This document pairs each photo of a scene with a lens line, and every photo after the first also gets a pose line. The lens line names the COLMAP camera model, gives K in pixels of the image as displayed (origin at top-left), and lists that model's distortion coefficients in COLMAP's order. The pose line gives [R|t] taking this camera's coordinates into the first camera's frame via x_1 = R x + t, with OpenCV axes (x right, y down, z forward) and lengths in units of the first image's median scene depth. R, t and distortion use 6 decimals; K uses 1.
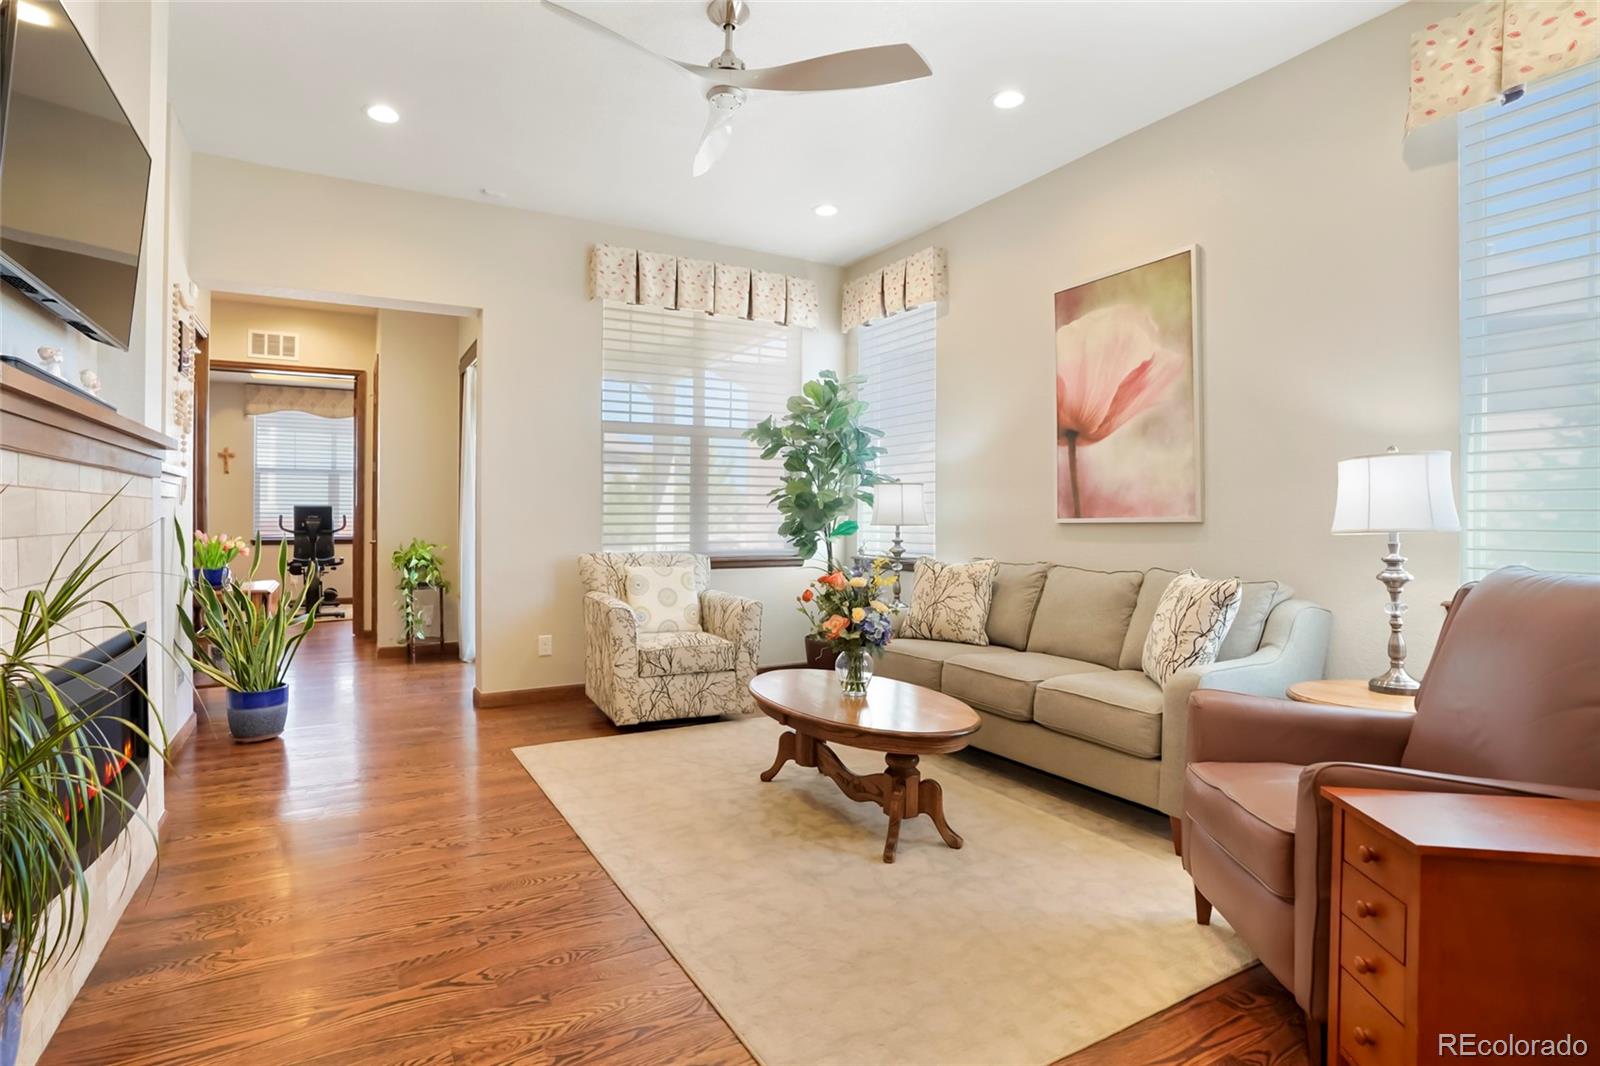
lens RADIAL K [[793.6, 0, 787.0], [0, 793.6, 518.4], [0, 0, 1]] dist [-0.050852, 0.000336]
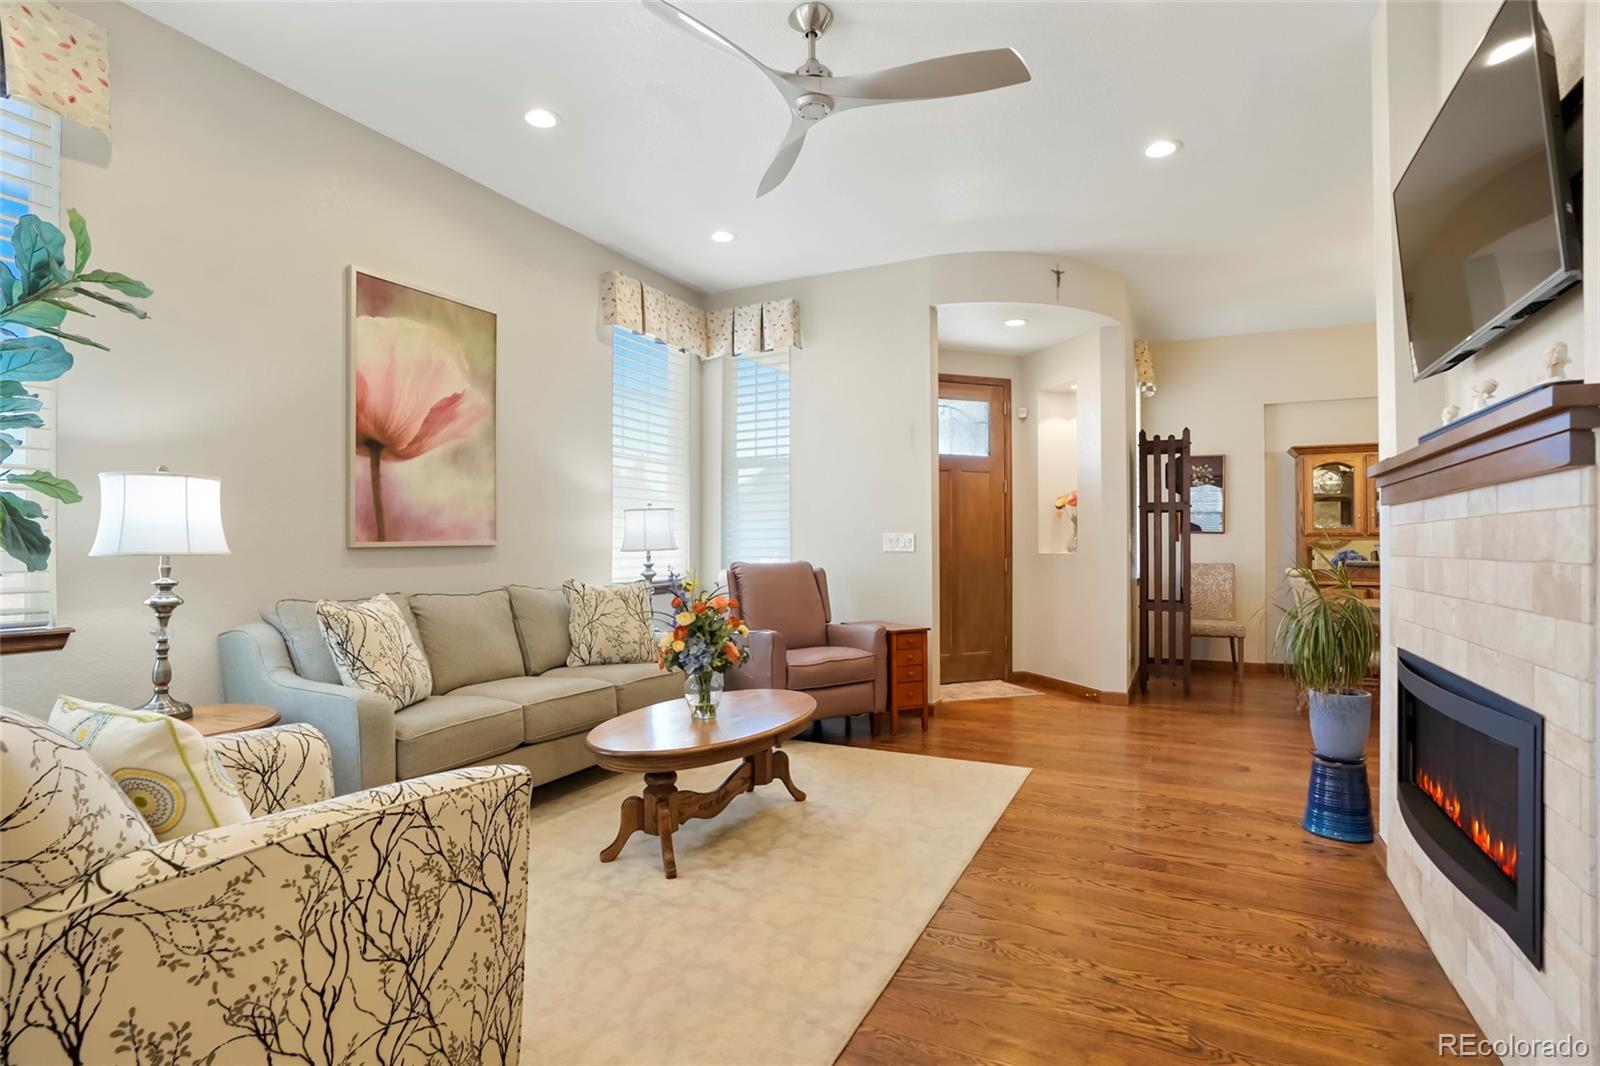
lens RADIAL K [[781.0, 0, 800.0], [0, 781.0, 533.0], [0, 0, 1]] dist [-0.002484, 0.000034]
pose [[-0.557514, 0.010001, 0.830107, -0.611832], [-0.000665, 0.999922, -0.012494, 0.000313], [-0.830167, -0.007517, -0.557464, 1.092304]]
